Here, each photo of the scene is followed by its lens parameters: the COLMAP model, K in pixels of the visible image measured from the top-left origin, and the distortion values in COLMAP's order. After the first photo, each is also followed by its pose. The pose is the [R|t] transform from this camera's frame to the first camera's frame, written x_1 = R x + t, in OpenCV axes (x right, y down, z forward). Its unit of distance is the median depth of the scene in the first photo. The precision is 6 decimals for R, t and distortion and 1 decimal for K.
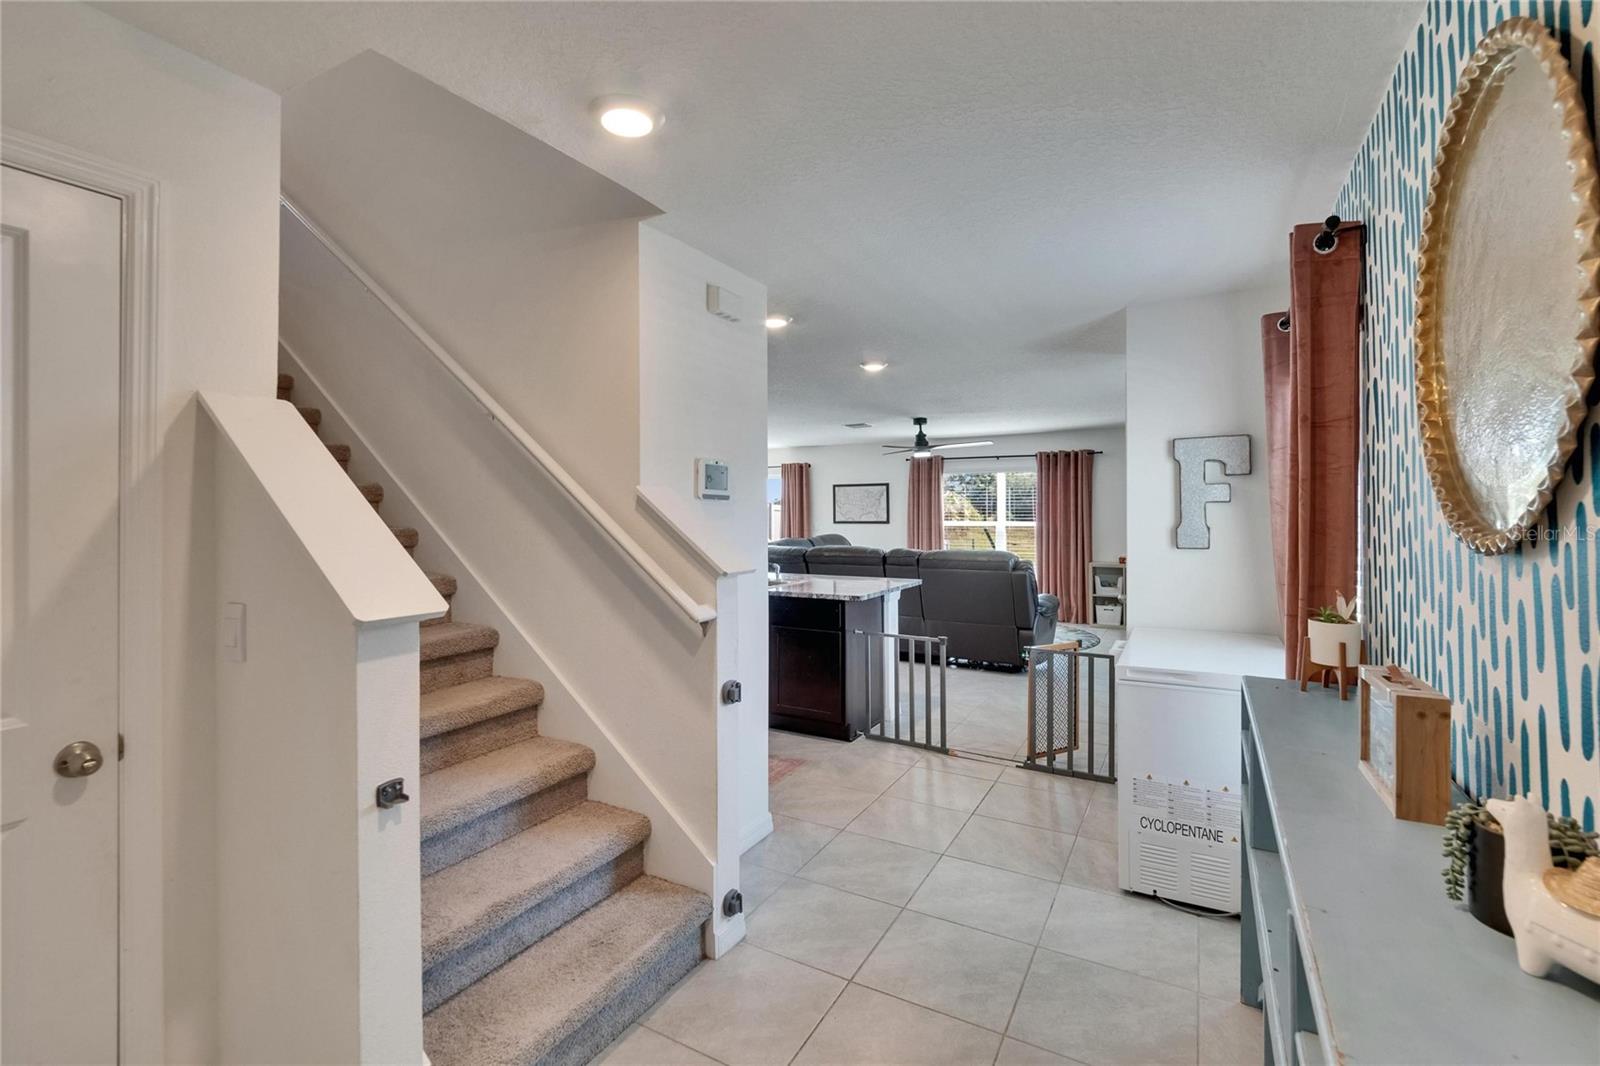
lens RADIAL K [[720.6, 0, 782.4], [0, 720.6, 505.0], [0, 0, 1]] dist [-0.002289, 0.000174]
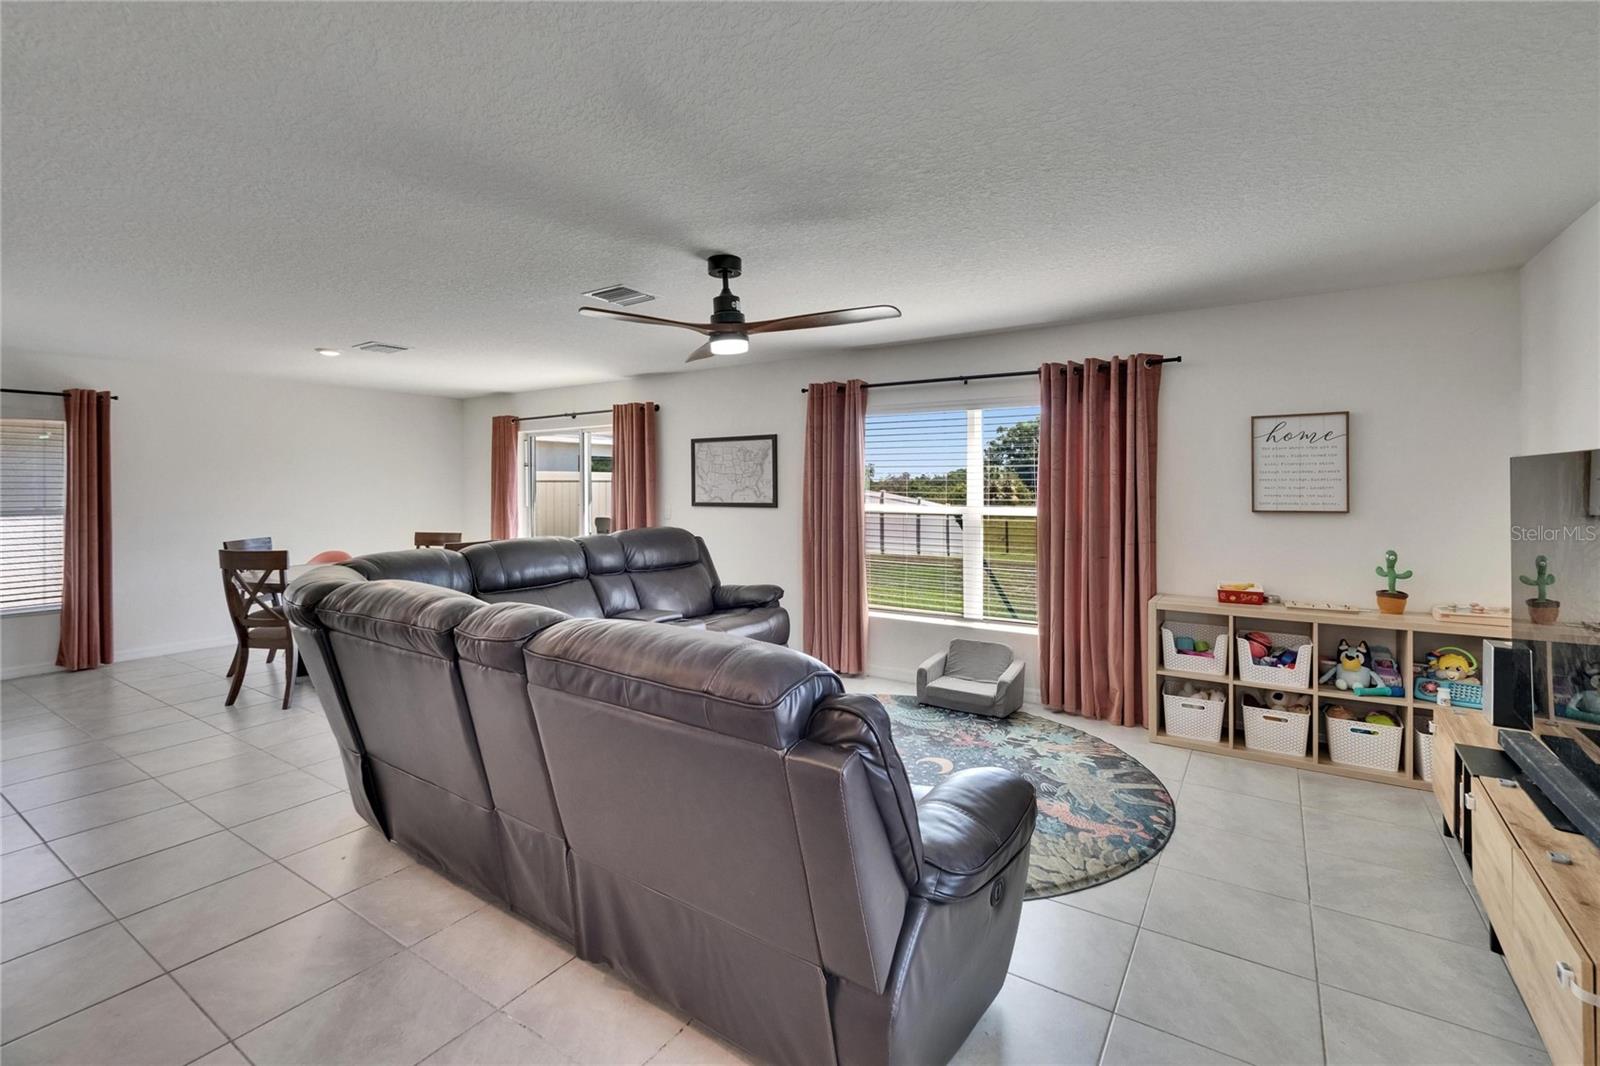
lens RADIAL K [[720.6, 0, 782.5], [0, 720.6, 487.1], [0, 0, 1]] dist [-0.002289, 0.000174]
pose [[0.997517, 0.000408, -0.070418, 0.215791], [0.000448, 0.999926, 0.012132, 0.003877], [0.070418, -0.012134, 0.997444, 0.505002]]
